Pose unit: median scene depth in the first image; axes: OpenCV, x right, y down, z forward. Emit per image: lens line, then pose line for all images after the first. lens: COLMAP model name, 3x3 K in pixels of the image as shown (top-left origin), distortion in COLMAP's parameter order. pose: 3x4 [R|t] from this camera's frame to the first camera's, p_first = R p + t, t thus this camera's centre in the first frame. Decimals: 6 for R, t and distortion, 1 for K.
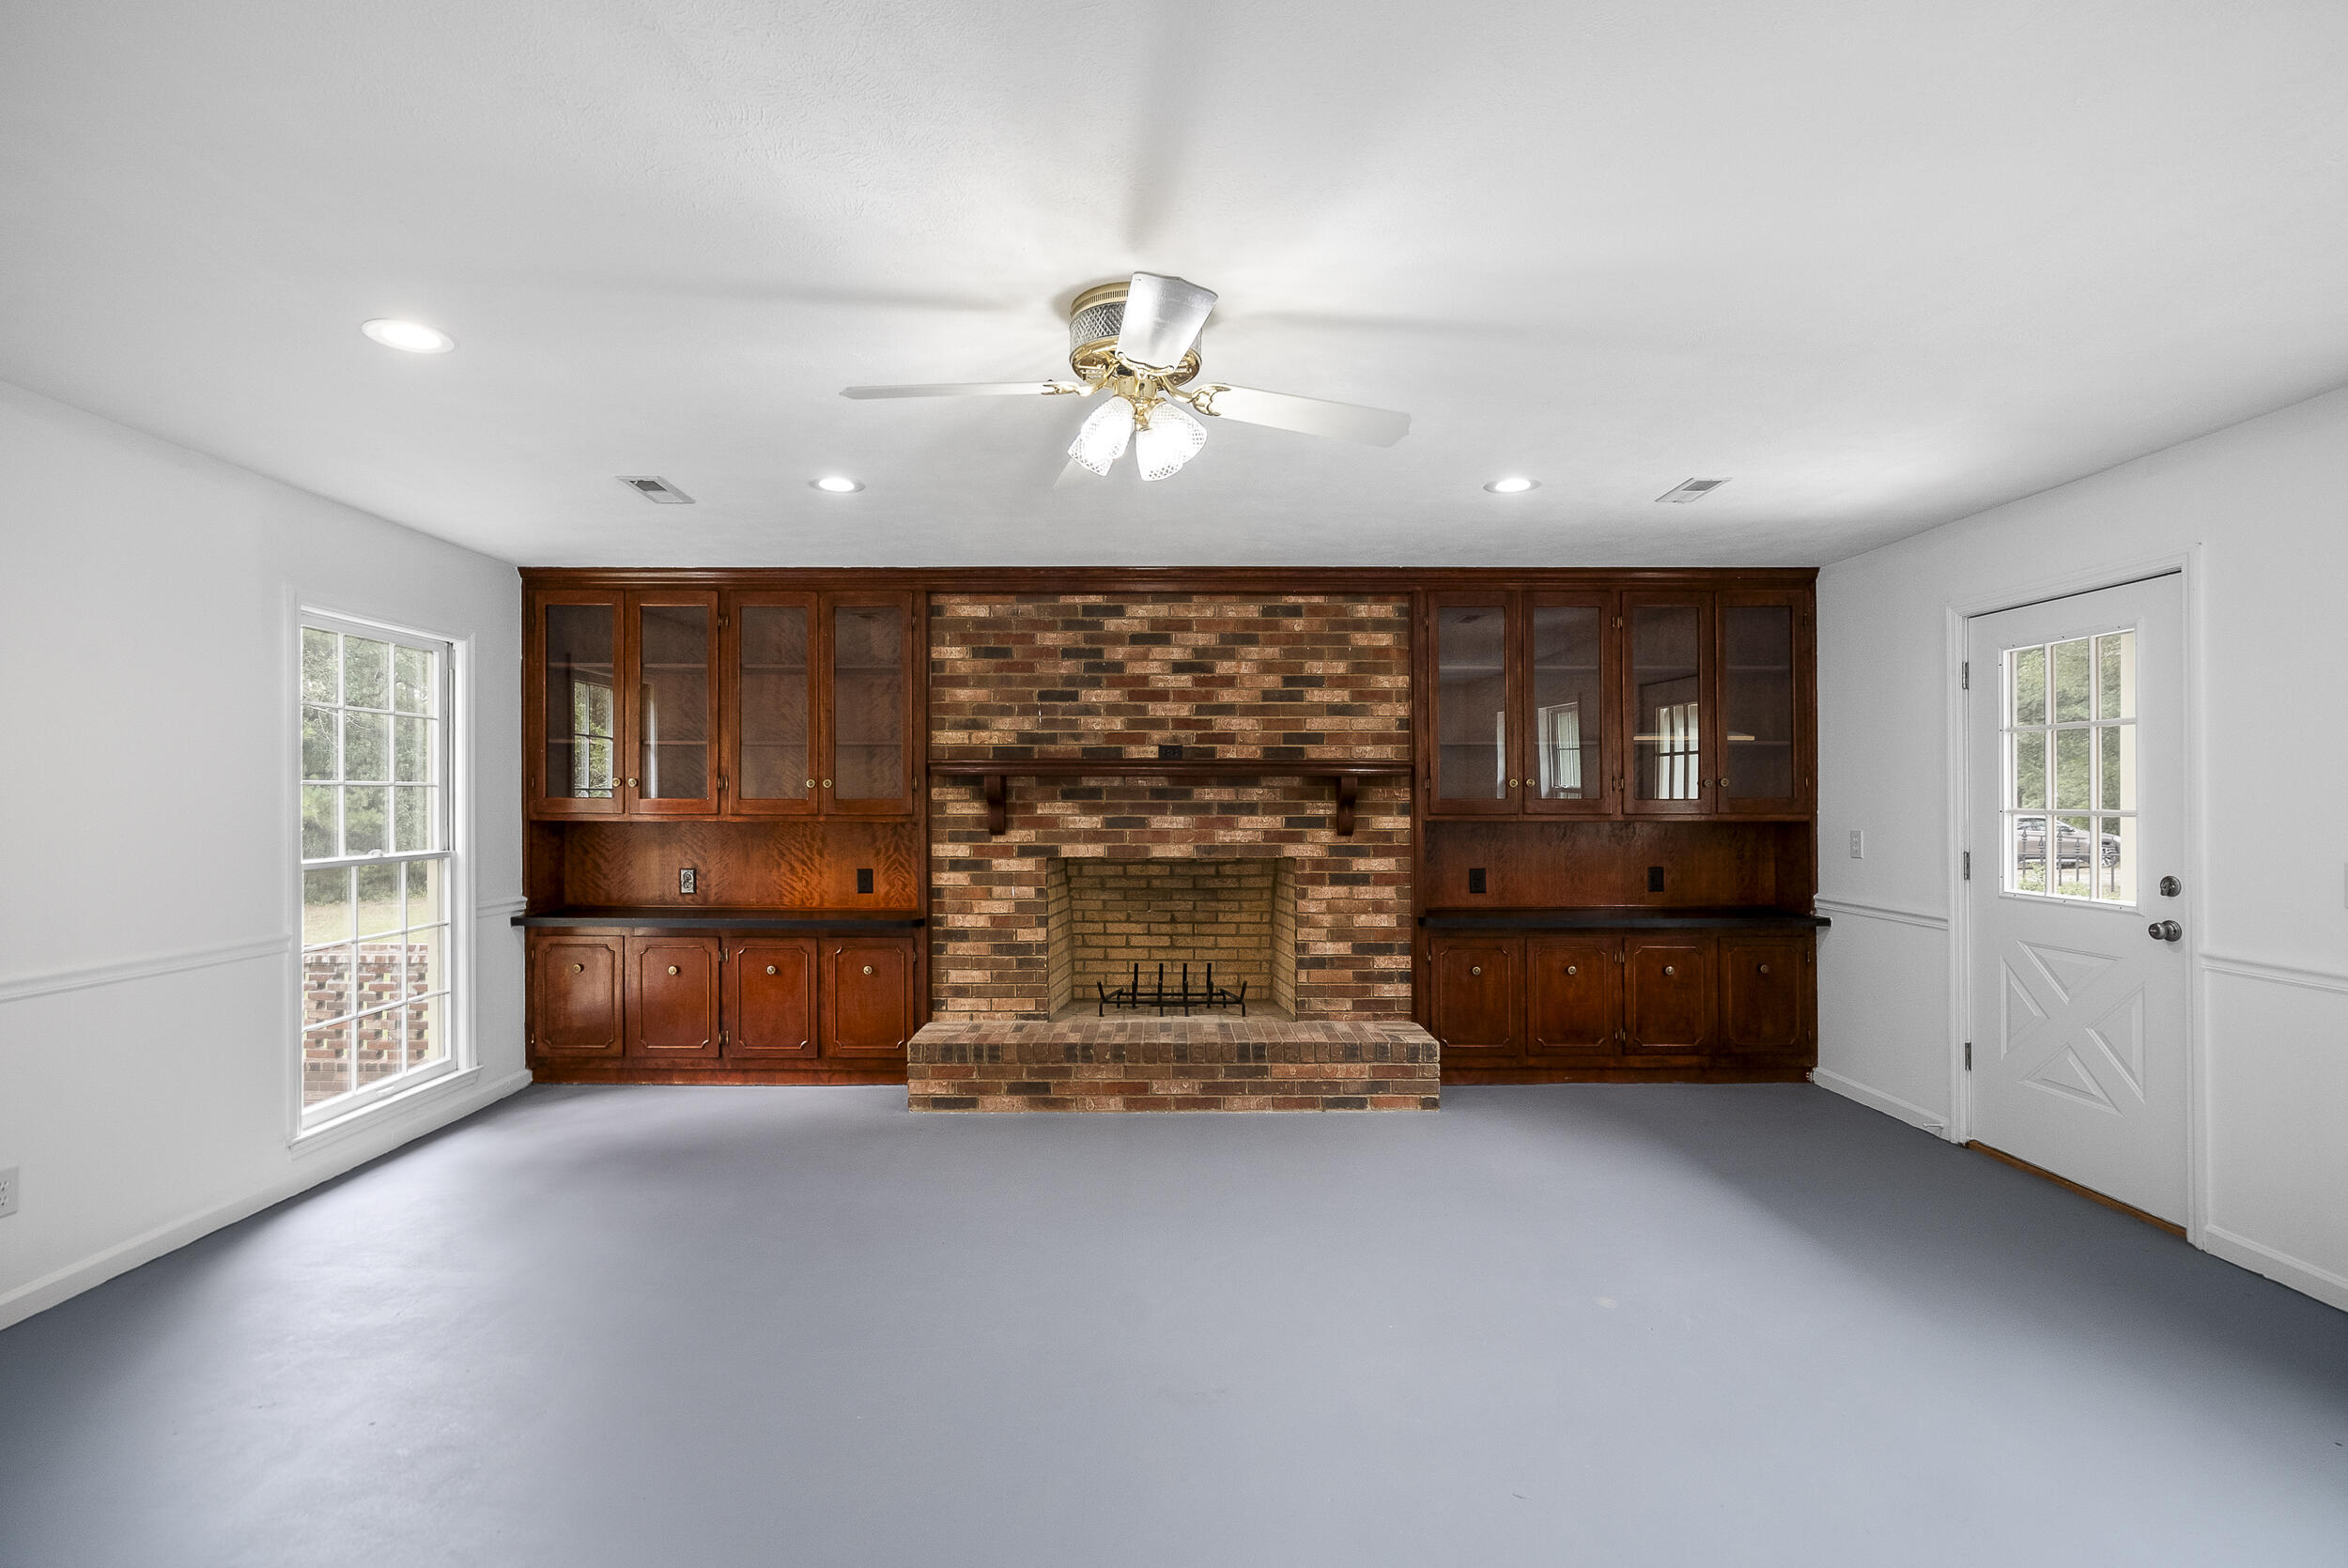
lens RADIAL K [[1101.3, 0, 1156.8], [0, 1101.3, 797.8], [0, 0, 1]] dist [-0.001521, 0.000192]
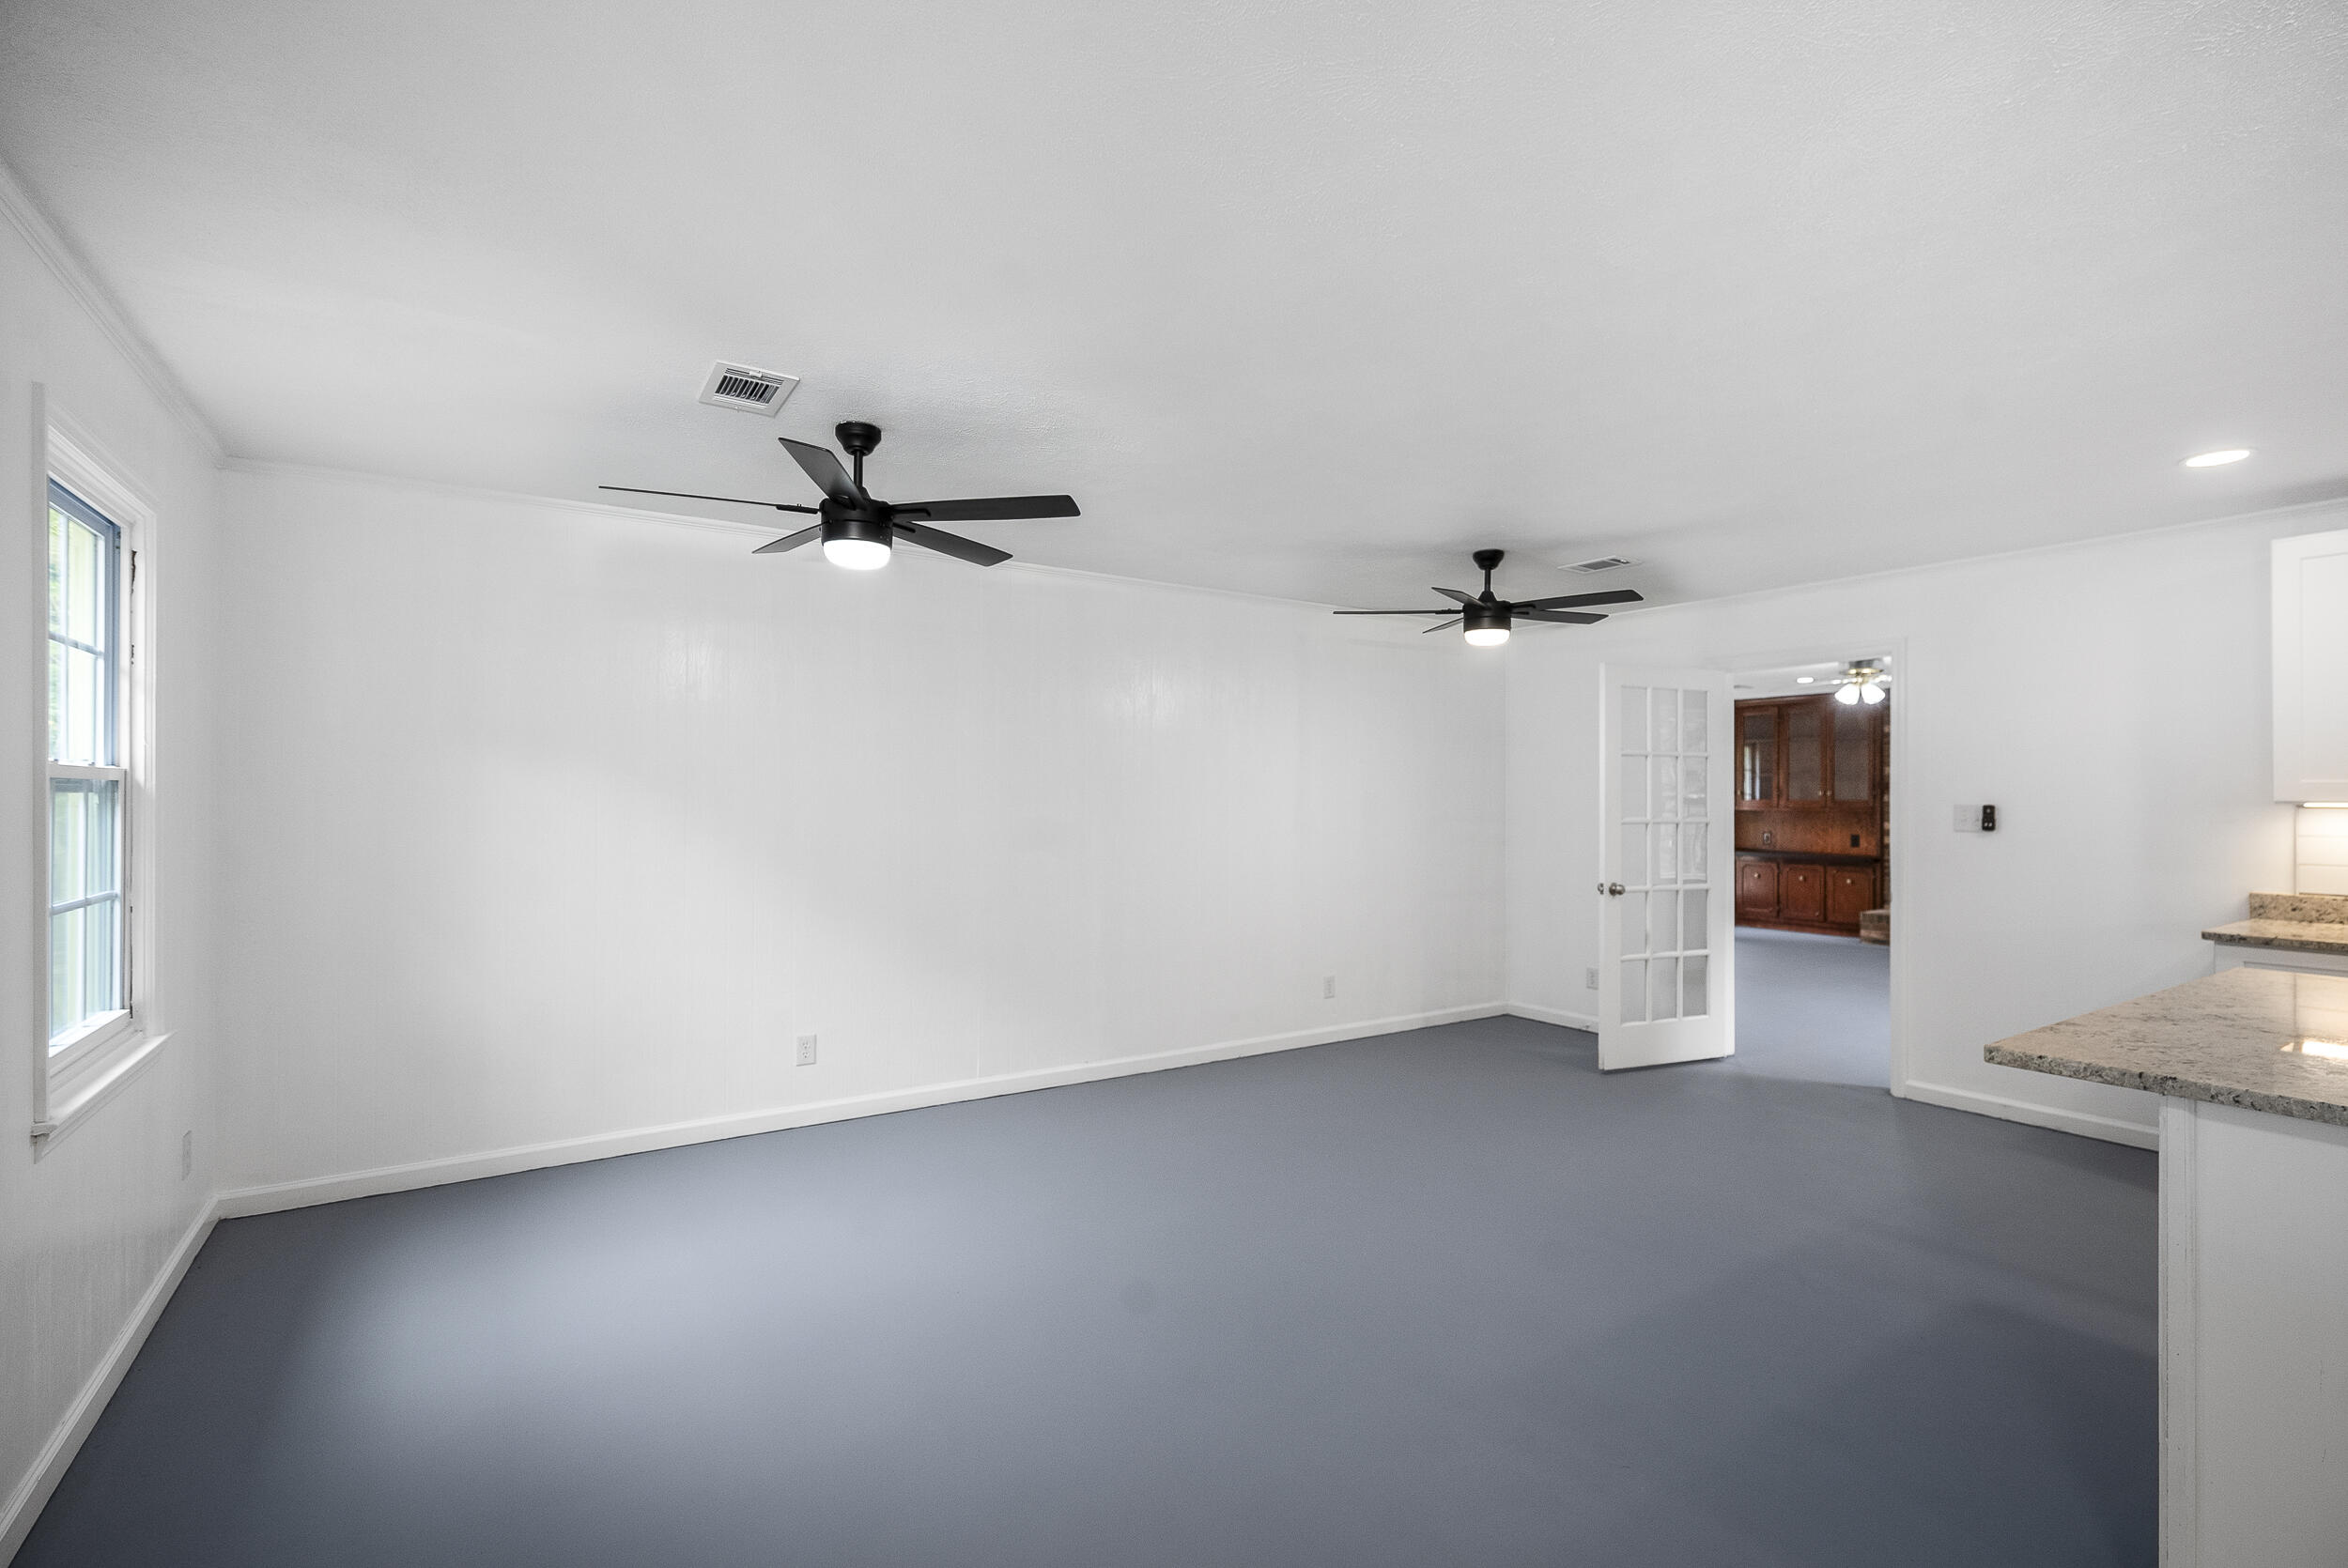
lens RADIAL K [[1073.7, 0, 1172.6], [0, 1073.7, 791.1], [0, 0, 1]] dist [0.010479, 0.000138]
pose [[0.539788, -0.000561, -0.841801, 0.771878], [-0.005474, 0.999976, -0.004177, -0.000967], [0.841783, 0.006863, 0.539772, -1.198518]]
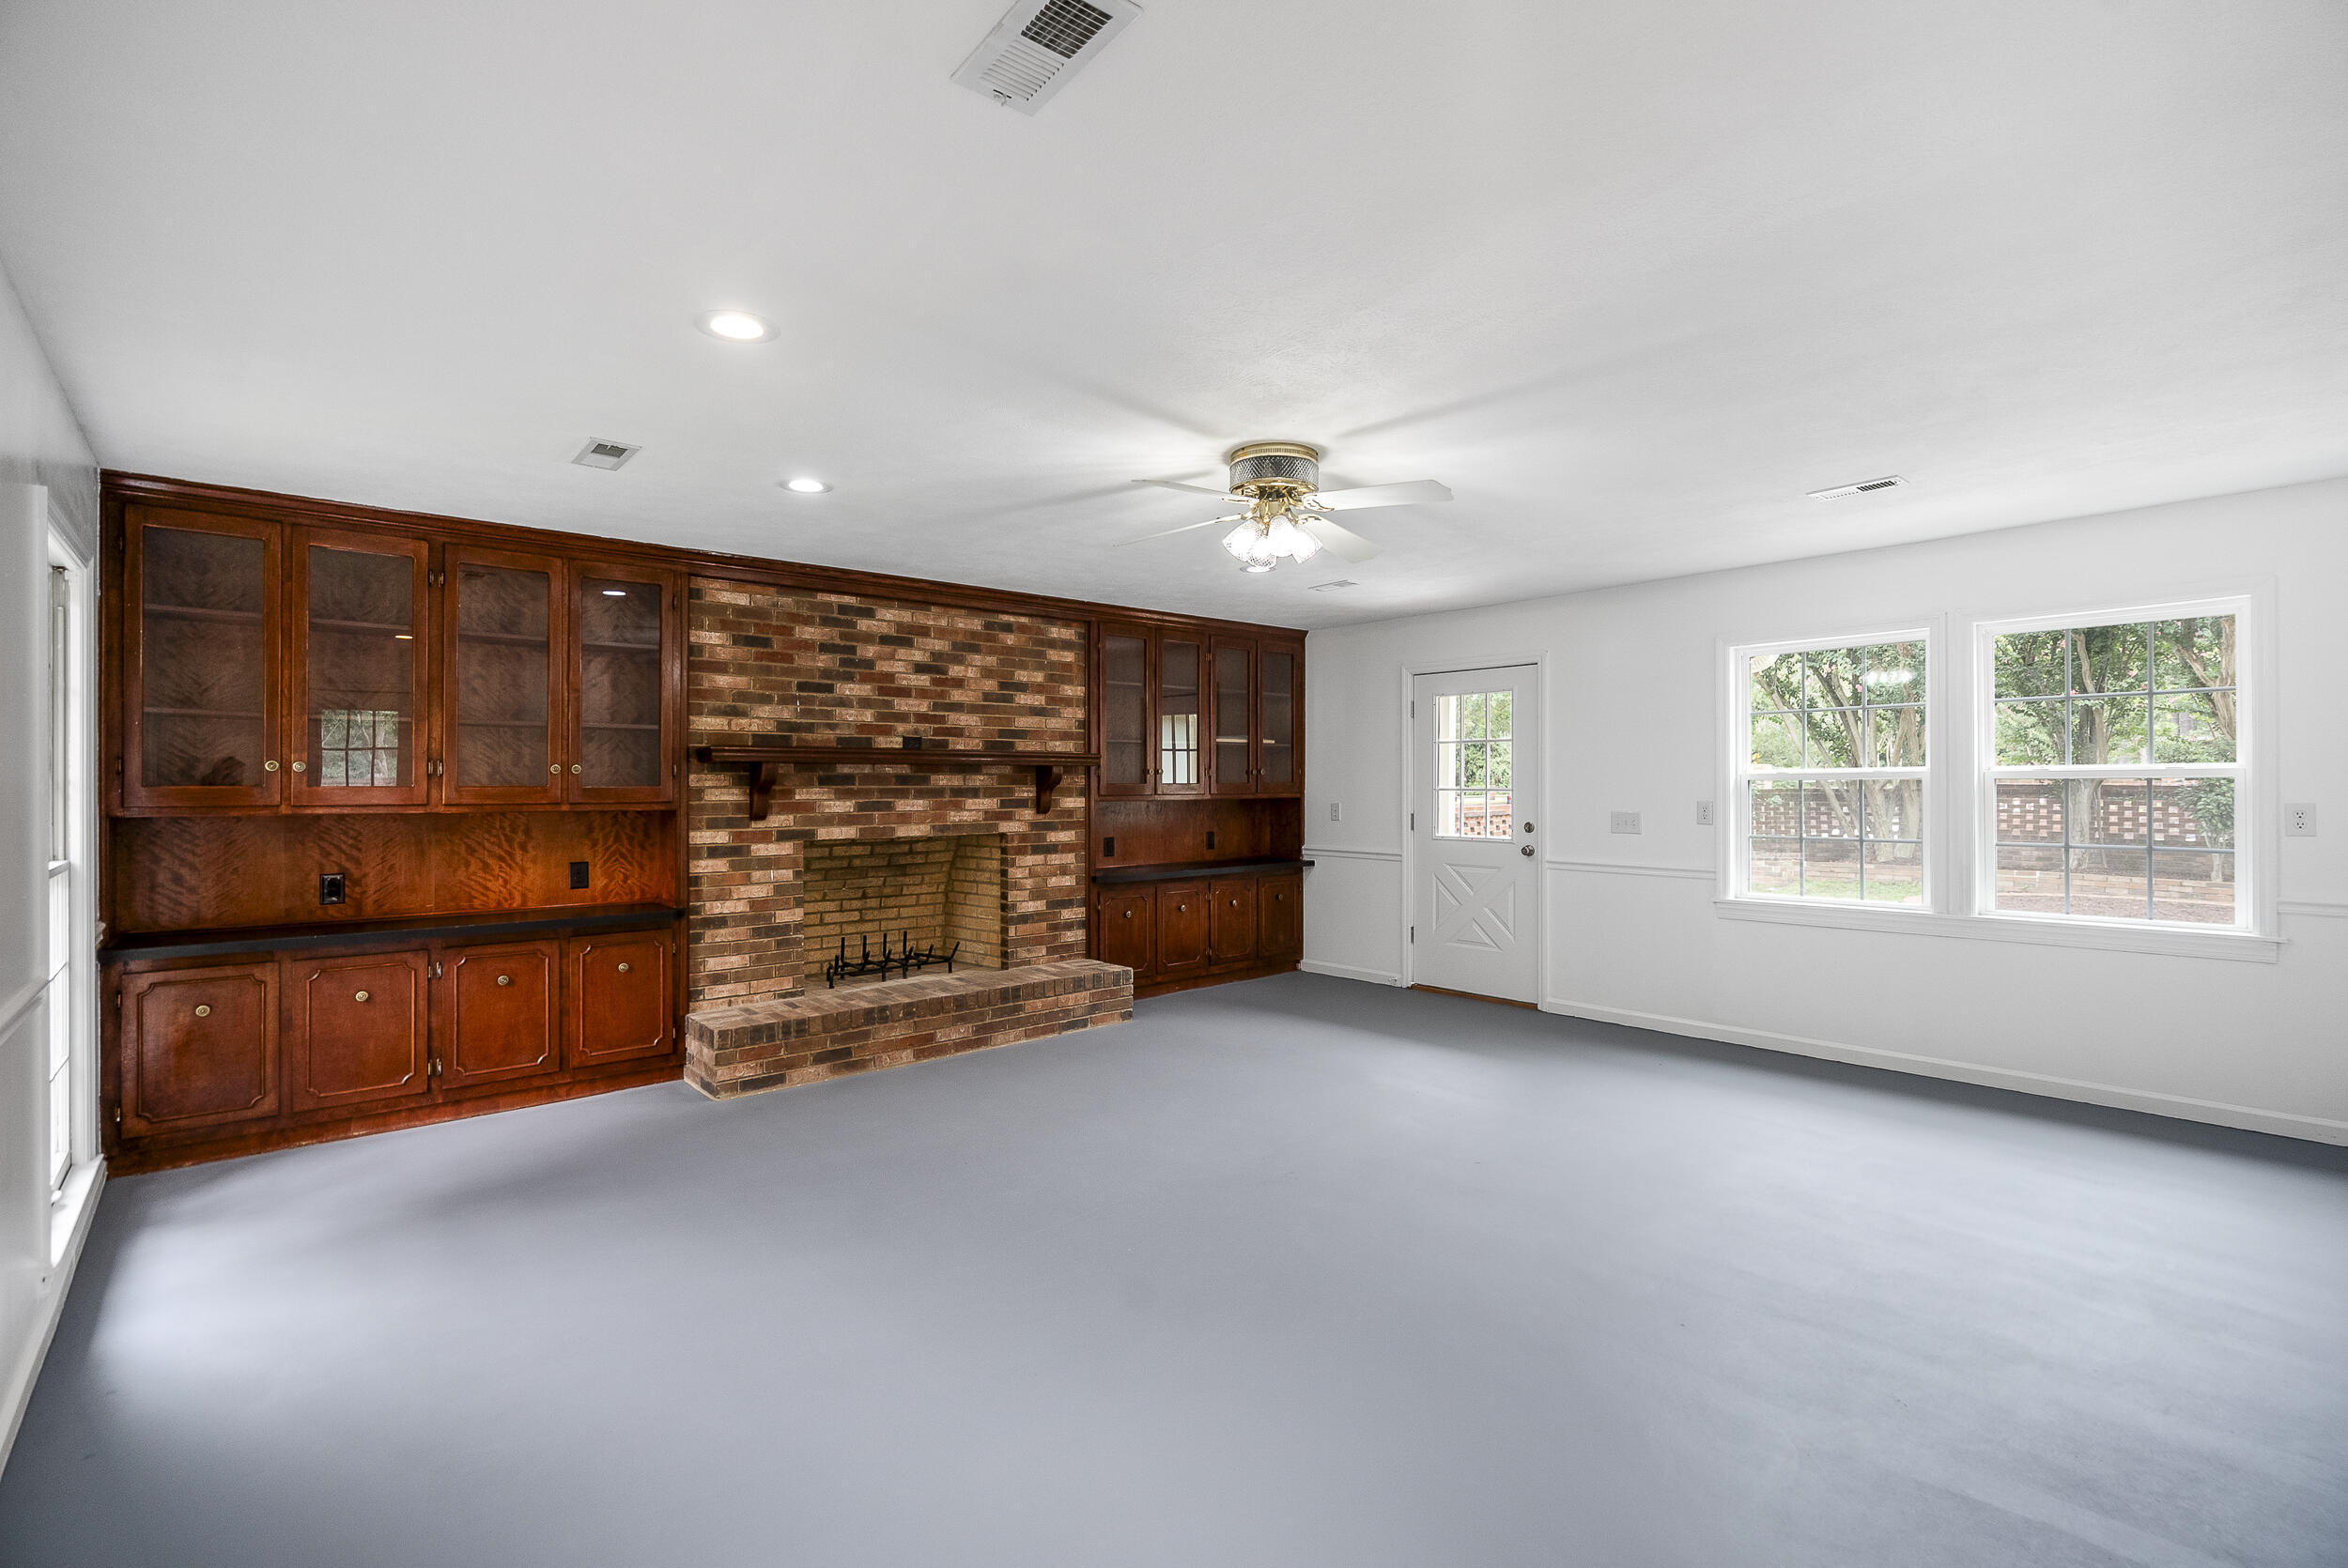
lens RADIAL K [[1073.7, 0, 1172.6], [0, 1073.7, 791.1], [0, 0, 1]] dist [0.010479, 0.000138]
pose [[0.757456, -0.008031, 0.652837, -0.503657], [0.004018, 0.999963, 0.007639, 0.000502], [-0.652874, -0.003163, 0.757460, -0.005096]]
